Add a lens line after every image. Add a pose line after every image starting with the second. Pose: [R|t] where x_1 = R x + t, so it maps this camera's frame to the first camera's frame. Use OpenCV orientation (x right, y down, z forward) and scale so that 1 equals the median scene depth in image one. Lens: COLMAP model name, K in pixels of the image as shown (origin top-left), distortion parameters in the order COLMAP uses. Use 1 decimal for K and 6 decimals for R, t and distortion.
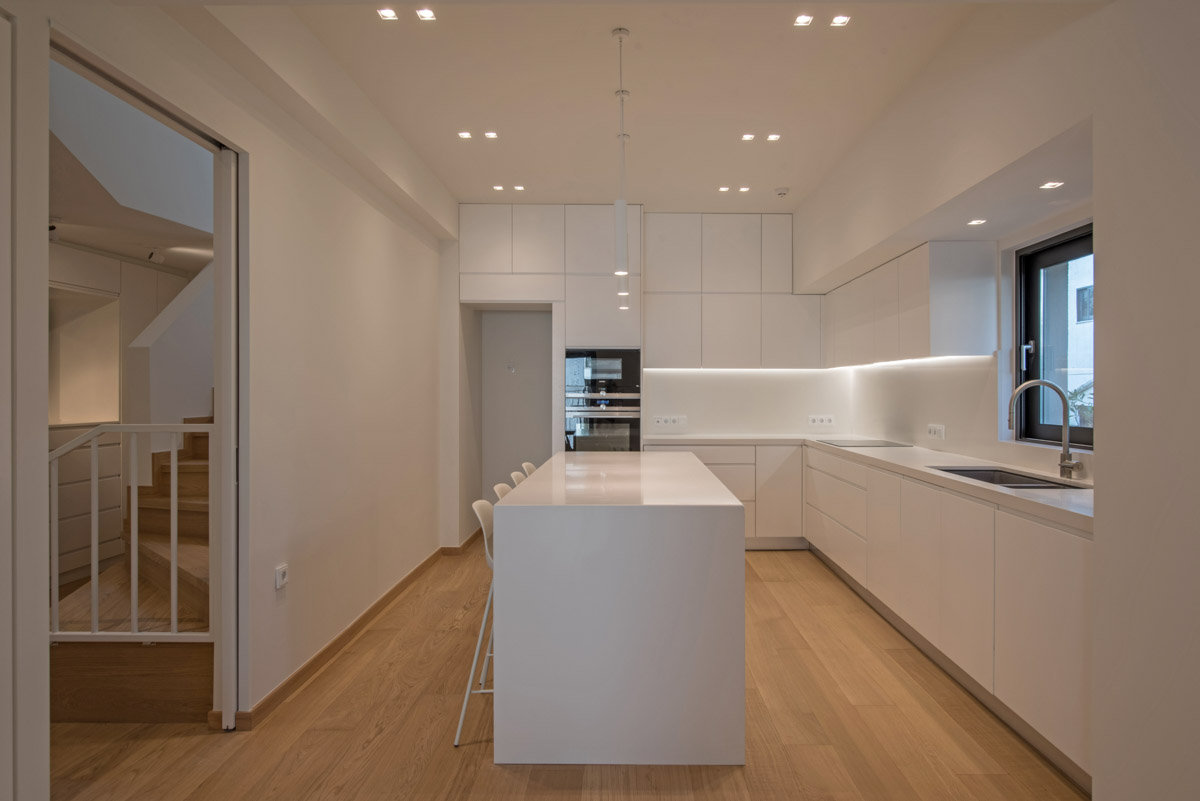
lens RADIAL K [[740.2, 0, 607.9], [0, 740.2, 392.8], [0, 0, 1]] dist [0.000974, 0.001159]
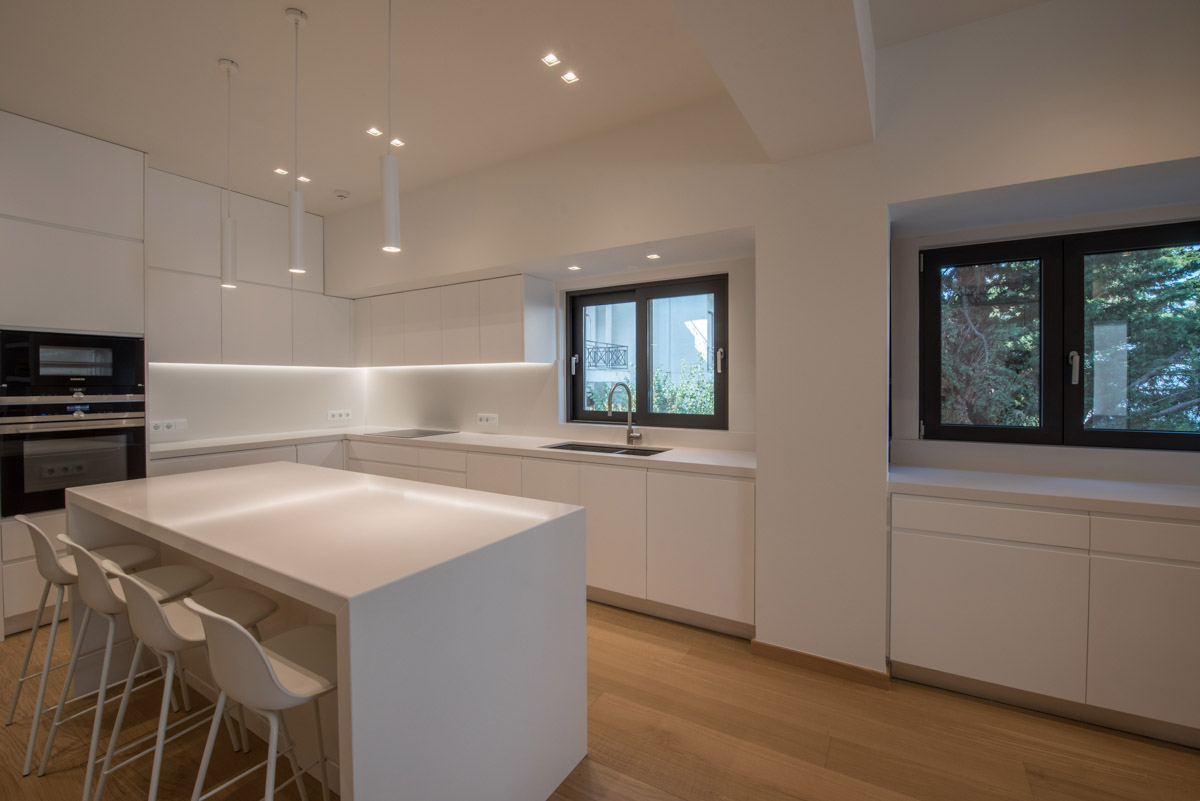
lens RADIAL K [[516.4, 0, 641.4], [0, 516.4, 391.3], [0, 0, 1]] dist [-0.014425, -0.001116]
pose [[0.447688, -0.018128, 0.894006, -0.277982], [0.003815, 0.999824, 0.018363, -0.014466], [-0.894182, -0.004810, 0.447678, 0.404931]]
